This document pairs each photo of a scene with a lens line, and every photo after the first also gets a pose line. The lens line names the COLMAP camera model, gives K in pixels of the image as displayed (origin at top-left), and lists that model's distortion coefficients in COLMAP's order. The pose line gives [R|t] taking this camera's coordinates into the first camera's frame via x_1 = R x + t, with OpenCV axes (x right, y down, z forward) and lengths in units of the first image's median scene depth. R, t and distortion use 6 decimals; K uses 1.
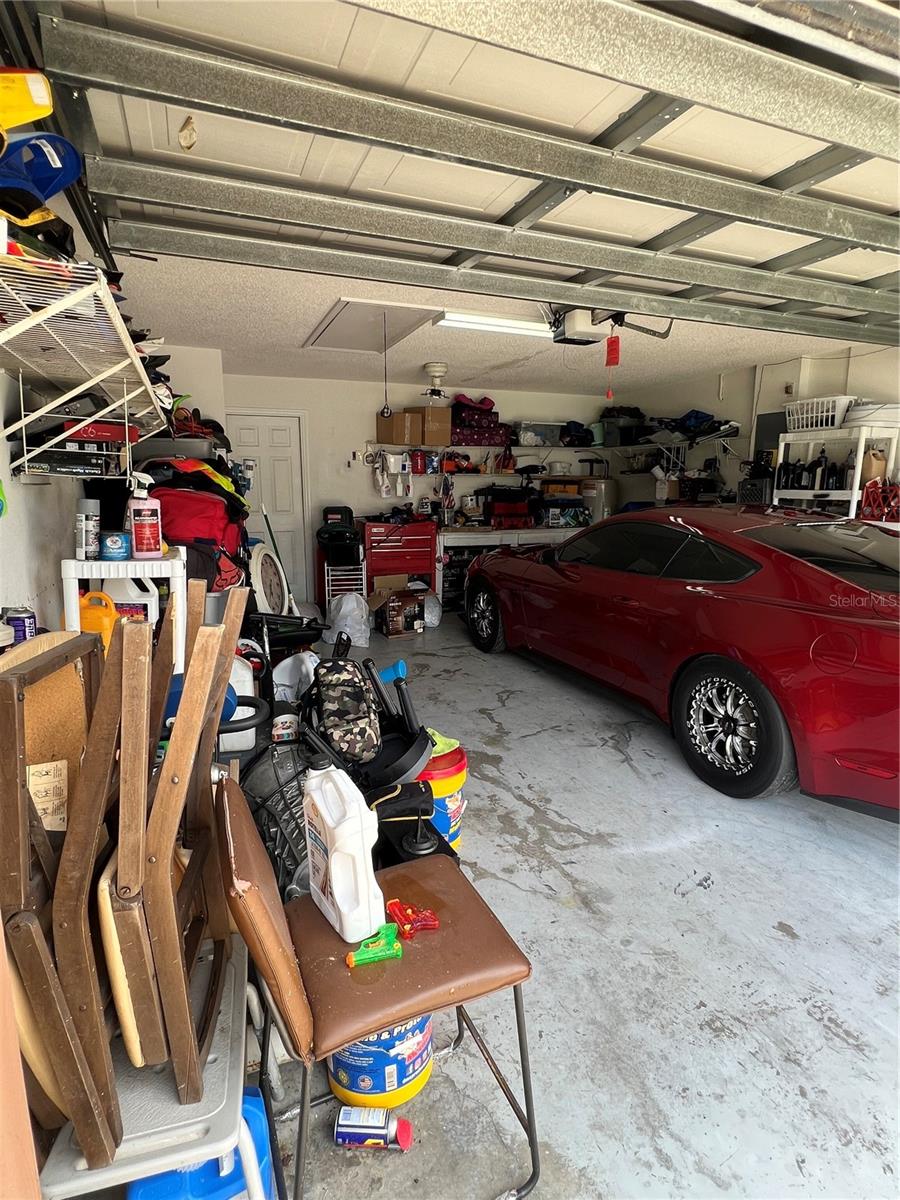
lens RADIAL K [[632.5, 0, 450.0], [0, 632.5, 600.0], [0, 0, 1]] dist [-0.003380, 0.001527]
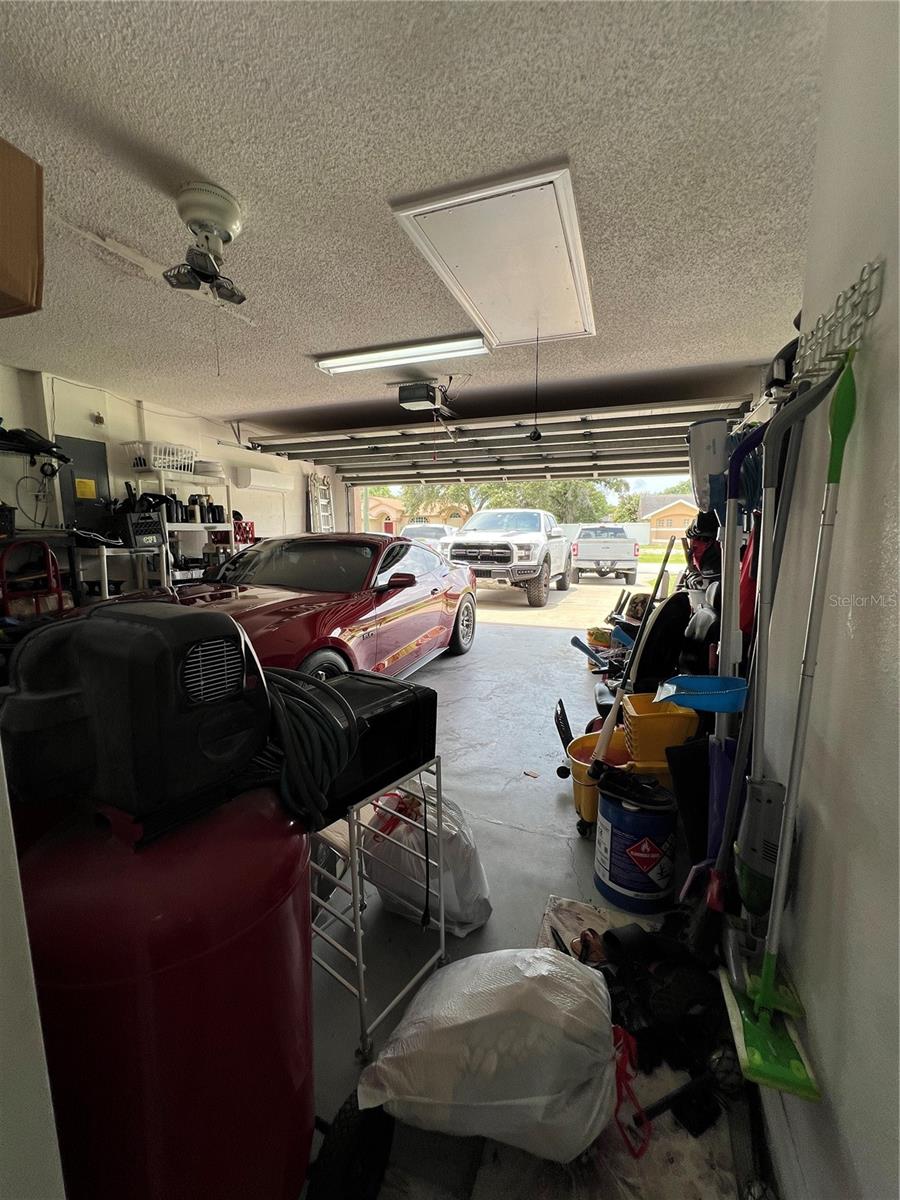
lens RADIAL K [[479.6, 0, 452.5], [0, 479.6, 598.1], [0, 0, 1]] dist [-0.002722, 0.001438]
pose [[-0.744959, -0.094470, 0.660388, -0.434978], [0.121849, 0.954001, 0.273925, -0.240102], [-0.655888, 0.284531, -0.699180, 1.428522]]
